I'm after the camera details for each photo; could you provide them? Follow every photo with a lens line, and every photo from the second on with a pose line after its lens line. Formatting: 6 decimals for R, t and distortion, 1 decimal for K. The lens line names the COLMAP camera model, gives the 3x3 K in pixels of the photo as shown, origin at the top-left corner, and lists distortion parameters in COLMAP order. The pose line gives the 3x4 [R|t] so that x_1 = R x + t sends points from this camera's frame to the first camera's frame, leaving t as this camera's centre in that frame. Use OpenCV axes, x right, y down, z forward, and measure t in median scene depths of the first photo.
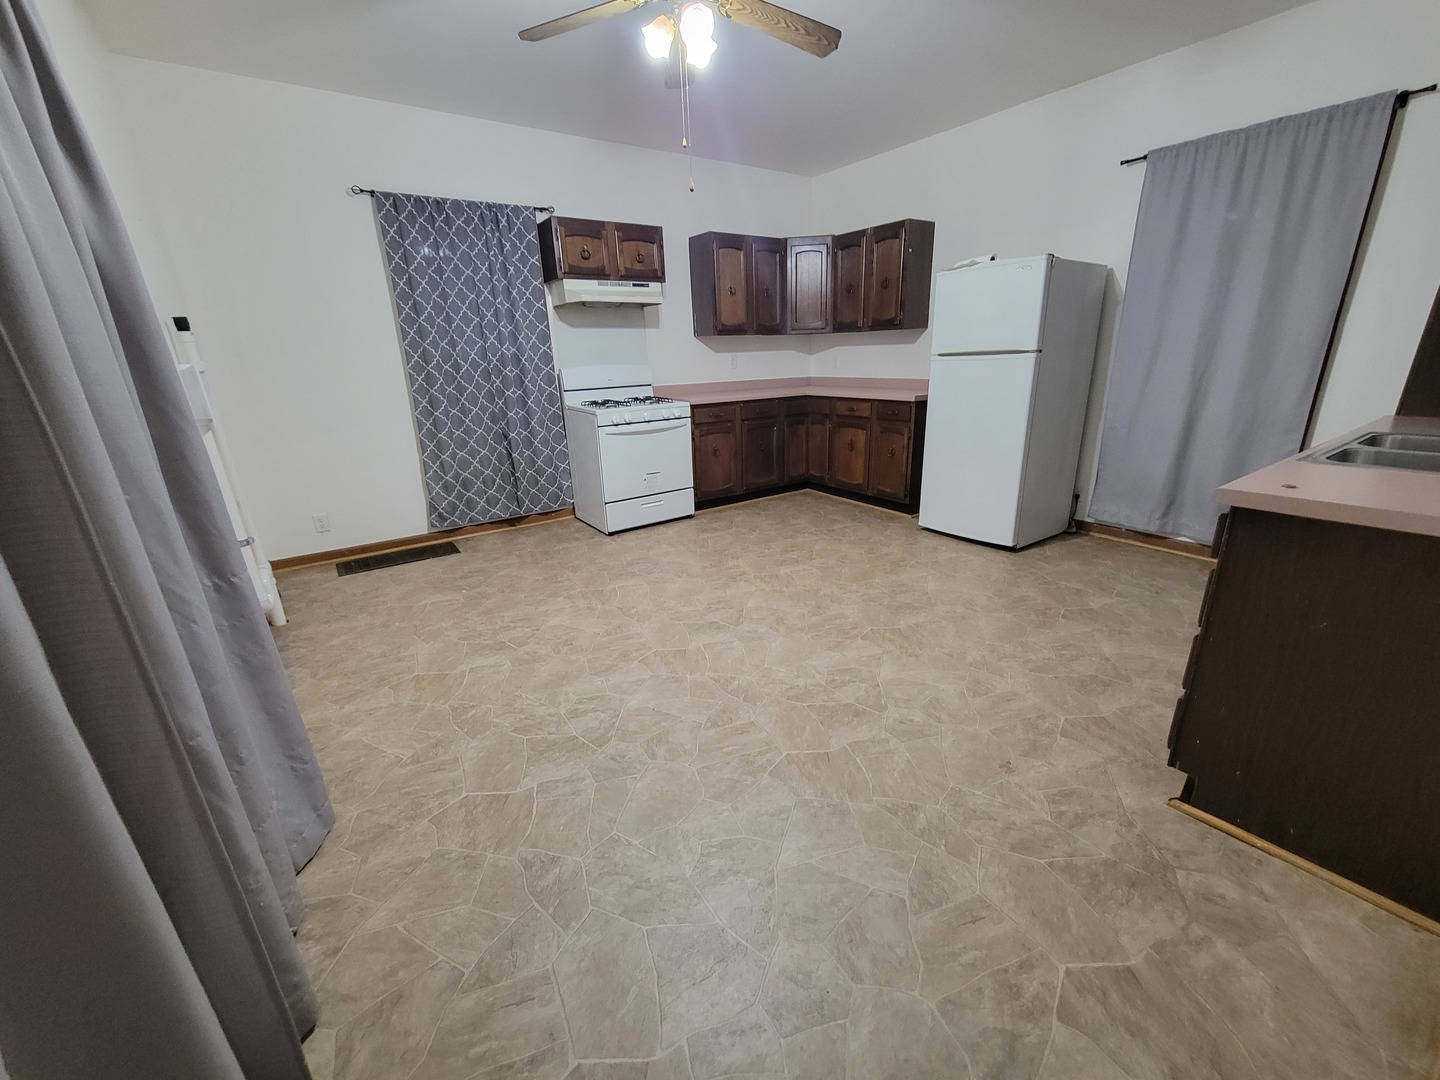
lens RADIAL K [[587.3, 0, 732.2], [0, 587.3, 552.0], [0, 0, 1]] dist [-0.002736, -0.000346]
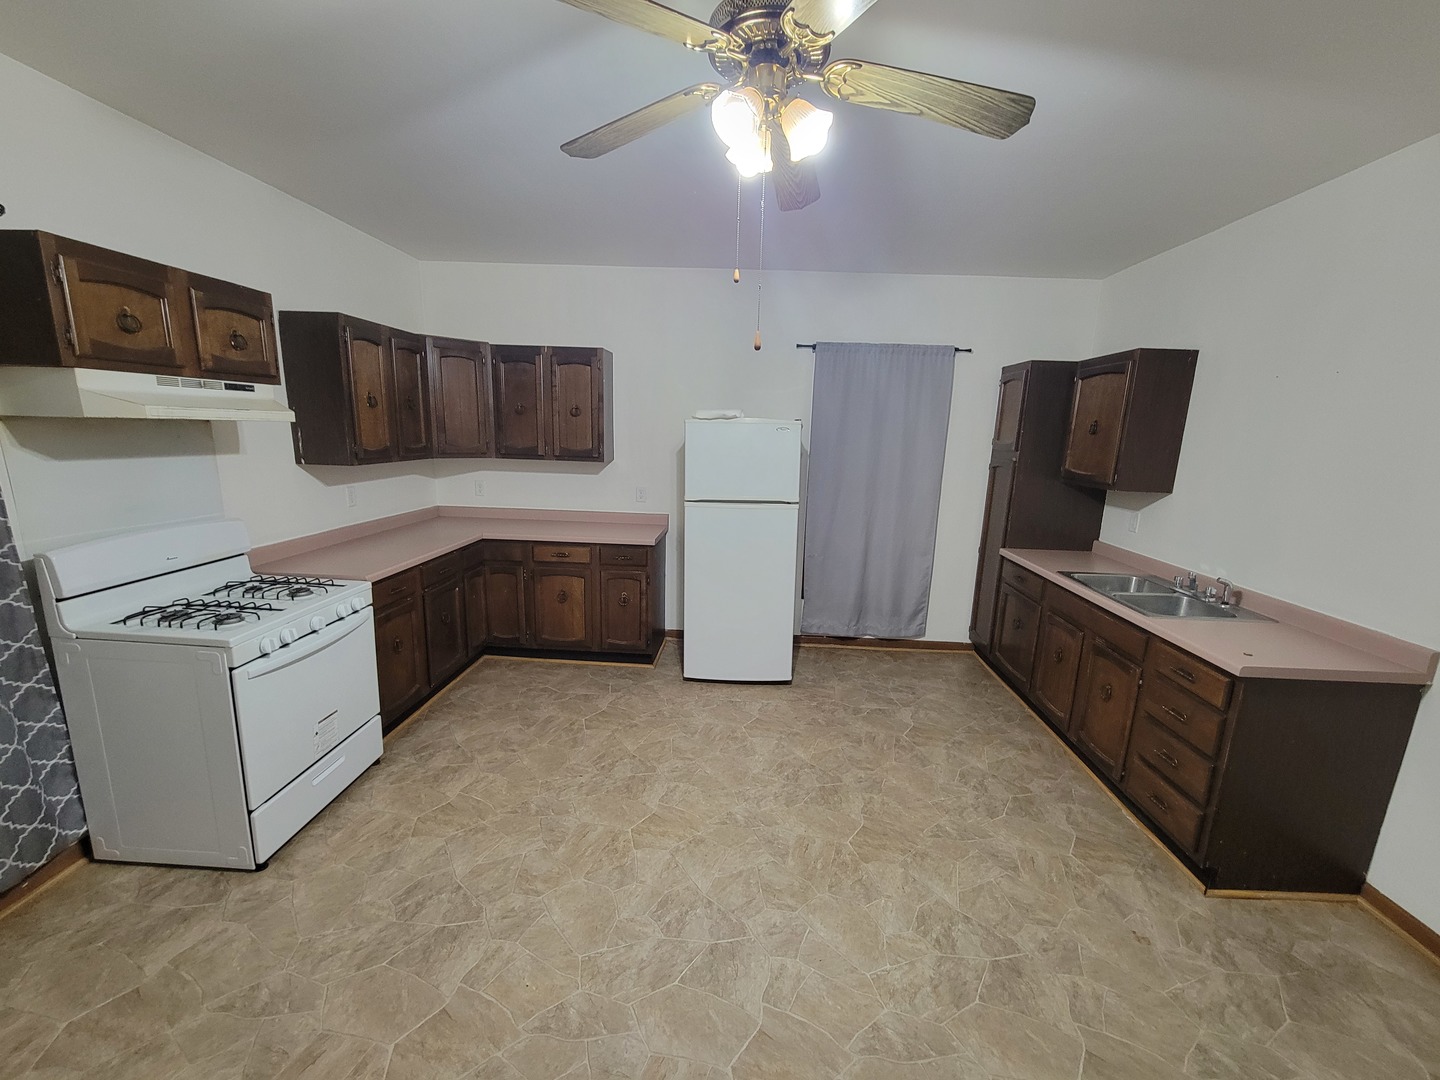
lens RADIAL K [[586.6, 0, 730.6], [0, 586.6, 551.5], [0, 0, 1]] dist [-0.000850, 0.000095]
pose [[0.609406, -0.113044, 0.784759, -0.358058], [0.207677, 0.977985, -0.020394, -0.219535], [-0.765177, 0.175404, 0.619466, 0.372557]]
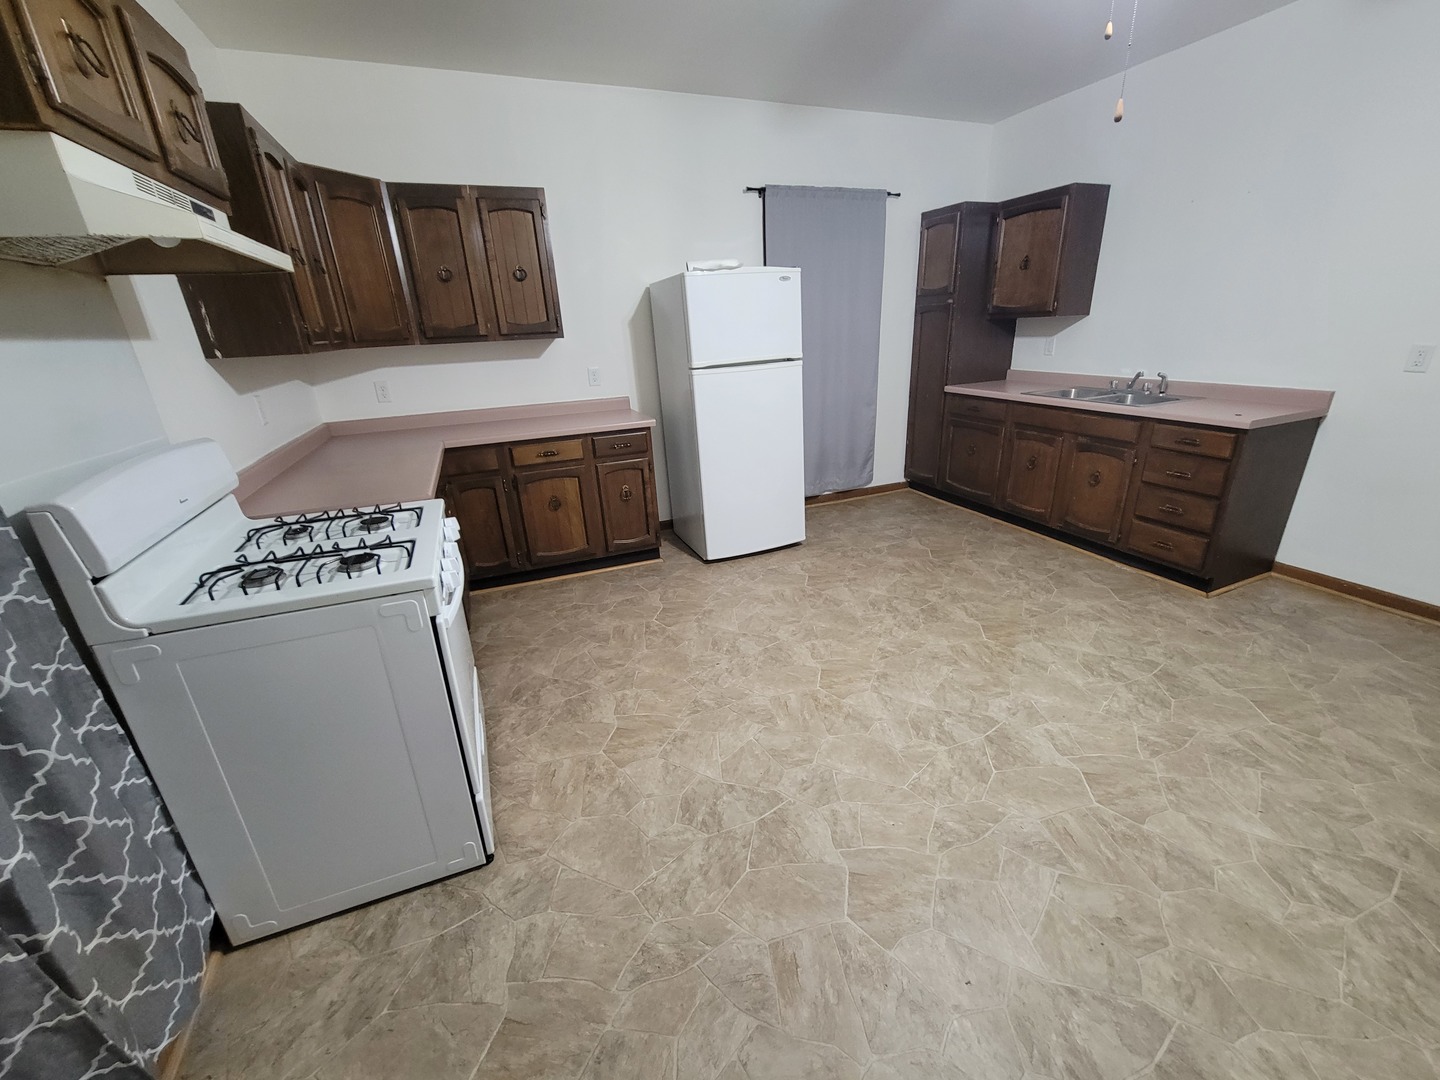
lens RADIAL K [[586.6, 0, 730.6], [0, 586.6, 551.5], [0, 0, 1]] dist [-0.000850, 0.000095]
pose [[0.222352, -0.334317, 0.915856, -0.510907], [0.349578, 0.904250, 0.245210, -0.281948], [-0.910140, 0.265640, 0.317932, 0.741450]]
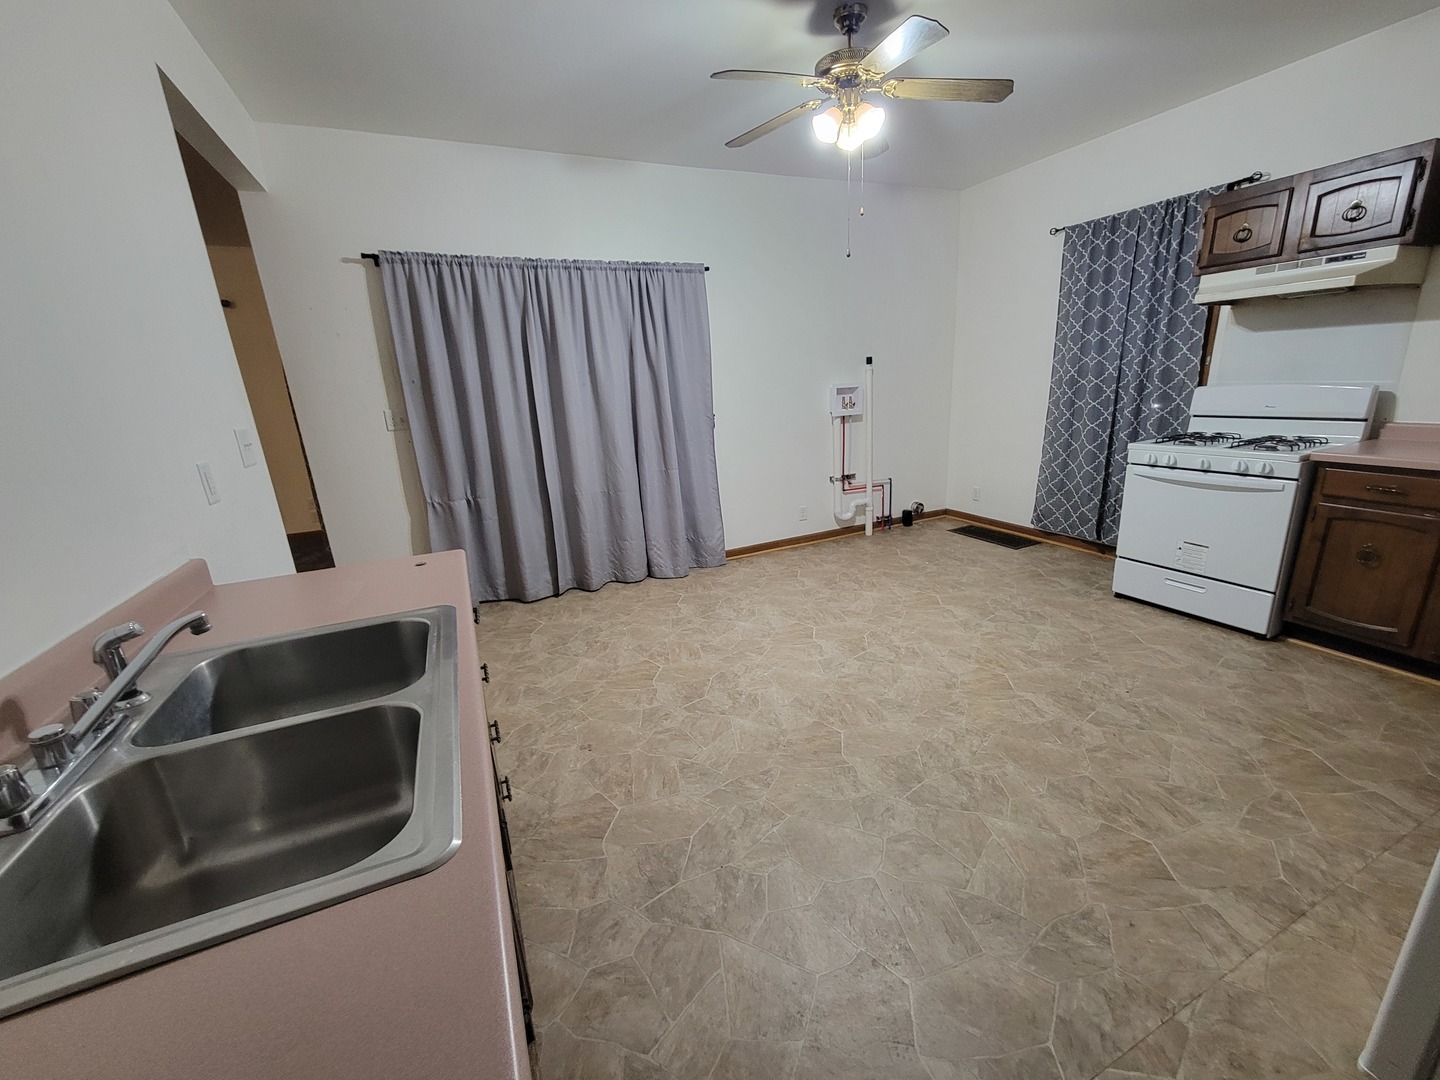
lens RADIAL K [[586.6, 0, 730.6], [0, 586.6, 551.5], [0, 0, 1]] dist [-0.000850, 0.000095]
pose [[-0.180805, 0.315648, -0.931491, 0.686547], [-0.264721, 0.896530, 0.355185, -0.253769], [0.947223, 0.310804, -0.078539, 0.597042]]
